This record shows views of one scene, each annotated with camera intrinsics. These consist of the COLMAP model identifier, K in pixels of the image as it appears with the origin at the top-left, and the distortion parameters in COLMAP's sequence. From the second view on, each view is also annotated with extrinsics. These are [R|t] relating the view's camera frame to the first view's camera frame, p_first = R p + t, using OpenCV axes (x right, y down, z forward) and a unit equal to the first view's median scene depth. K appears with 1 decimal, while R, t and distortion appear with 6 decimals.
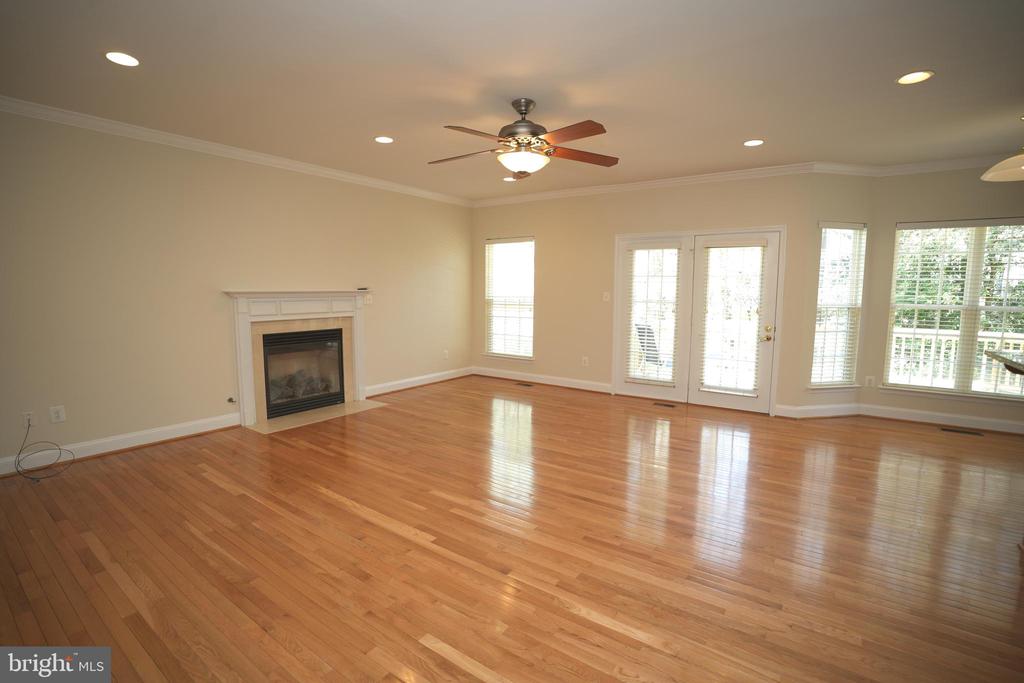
lens RADIAL K [[470.2, 0, 512.0], [0, 470.2, 341.5], [0, 0, 1]] dist [-0.075858, 0.020885]
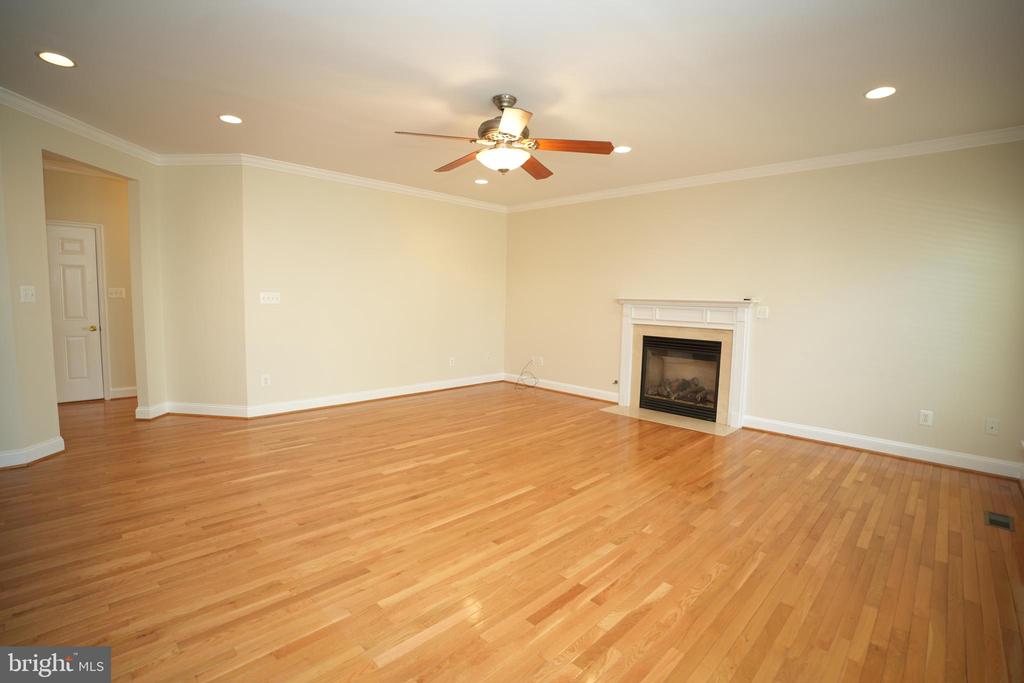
lens RADIAL K [[470.2, 0, 512.0], [0, 470.2, 341.5], [0, 0, 1]] dist [-0.075858, 0.020885]
pose [[-0.153707, 0.080667, -0.984818, 0.667515], [-0.130101, 0.986333, 0.101097, -0.074607], [0.979514, 0.143665, -0.141112, 0.799001]]
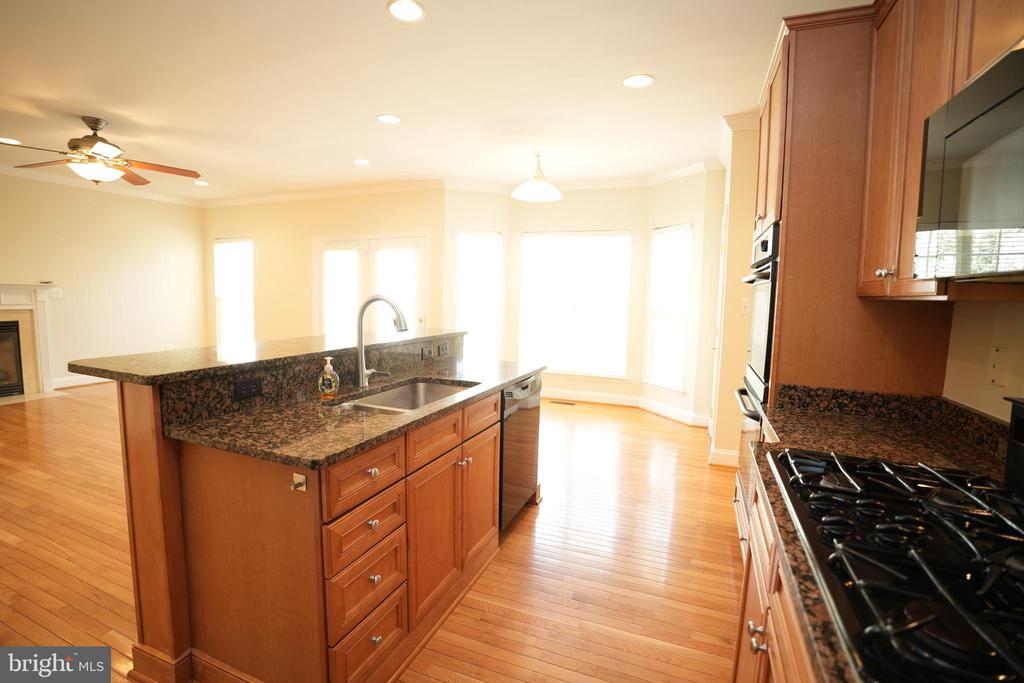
lens RADIAL K [[470.2, 0, 512.0], [0, 470.2, 341.5], [0, 0, 1]] dist [-0.075858, 0.020885]
pose [[0.975565, -0.007082, 0.219596, 0.528727], [0.007872, 0.999965, -0.002722, 0.031190], [-0.219570, 0.004384, 0.975587, -0.201335]]
